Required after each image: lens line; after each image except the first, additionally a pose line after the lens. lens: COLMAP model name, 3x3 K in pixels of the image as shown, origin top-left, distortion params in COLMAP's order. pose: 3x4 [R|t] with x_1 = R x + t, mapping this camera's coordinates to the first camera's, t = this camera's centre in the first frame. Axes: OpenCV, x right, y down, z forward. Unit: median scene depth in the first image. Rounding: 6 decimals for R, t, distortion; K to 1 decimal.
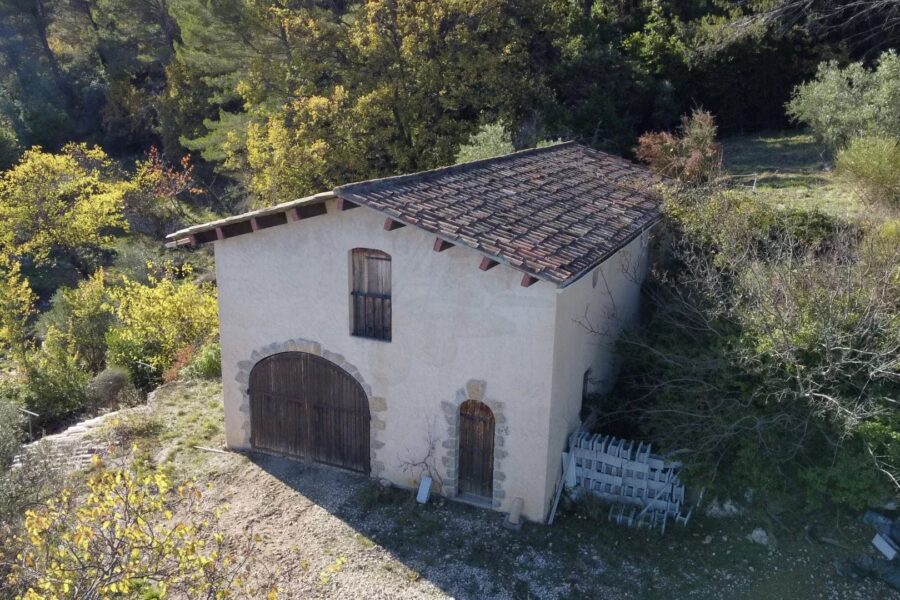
lens RADIAL K [[813.6, 0, 445.9], [0, 813.6, 300.4], [0, 0, 1]] dist [-0.005240, -0.008410]
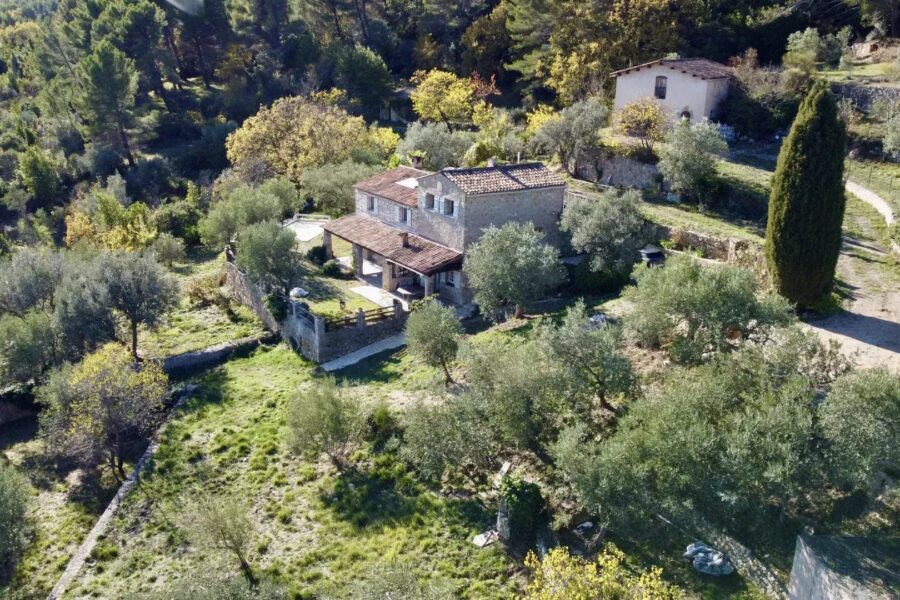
lens RADIAL K [[813.6, 0, 453.6], [0, 813.6, 299.2], [0, 0, 1]] dist [-0.005240, -0.008410]
pose [[0.995270, 0.028726, -0.092804, -0.593659], [-0.024314, 0.998536, 0.048326, 0.732983], [0.094057, -0.045841, 0.994511, -2.694649]]
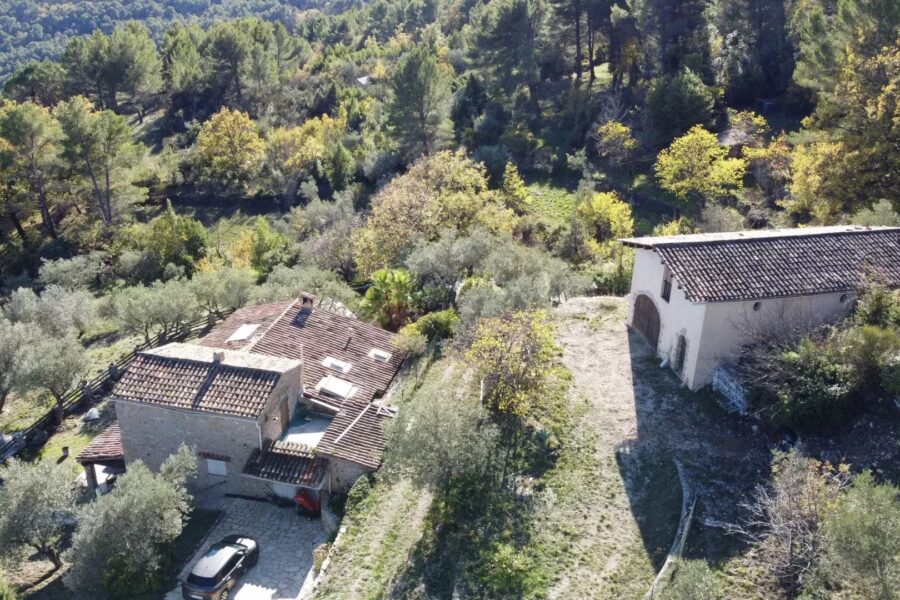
lens RADIAL K [[813.6, 0, 449.9], [0, 813.6, 300.1], [0, 0, 1]] dist [-0.005240, -0.008410]
pose [[0.601075, 0.314120, -0.734872, 1.112833], [-0.196036, 0.949377, 0.245466, -0.361042], [0.774776, -0.003482, 0.632226, -0.914466]]
